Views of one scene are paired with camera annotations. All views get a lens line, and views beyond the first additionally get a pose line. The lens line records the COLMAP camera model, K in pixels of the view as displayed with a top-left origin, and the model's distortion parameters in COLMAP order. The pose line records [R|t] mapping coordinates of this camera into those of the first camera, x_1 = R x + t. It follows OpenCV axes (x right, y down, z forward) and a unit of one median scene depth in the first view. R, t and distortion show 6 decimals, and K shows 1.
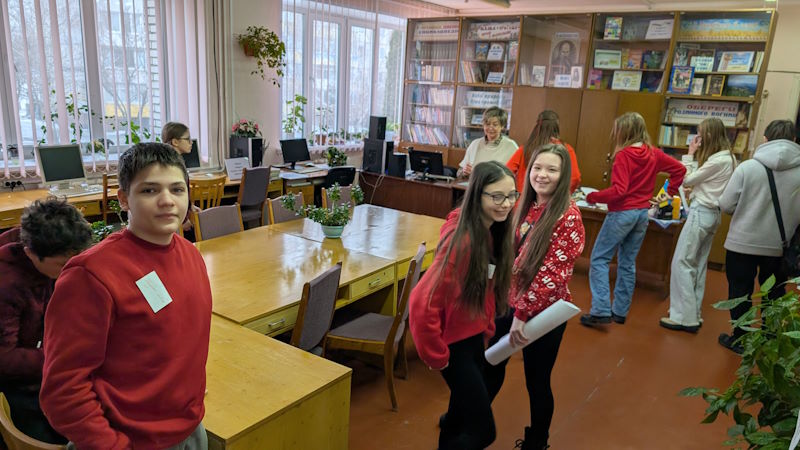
lens RADIAL K [[590.5, 0, 393.1], [0, 590.5, 225.3], [0, 0, 1]] dist [0.013526, -0.016164]
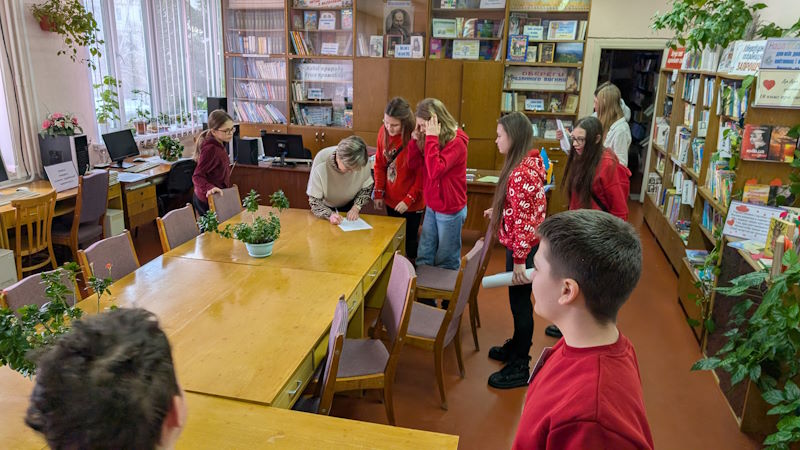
lens RADIAL K [[590.5, 0, 393.8], [0, 590.5, 220.7], [0, 0, 1]] dist [0.013526, -0.016164]
pose [[0.923324, -0.132080, 0.360593, -0.133267], [0.112867, 0.990856, 0.073931, -0.041431], [-0.367061, -0.027563, 0.929789, 0.086677]]
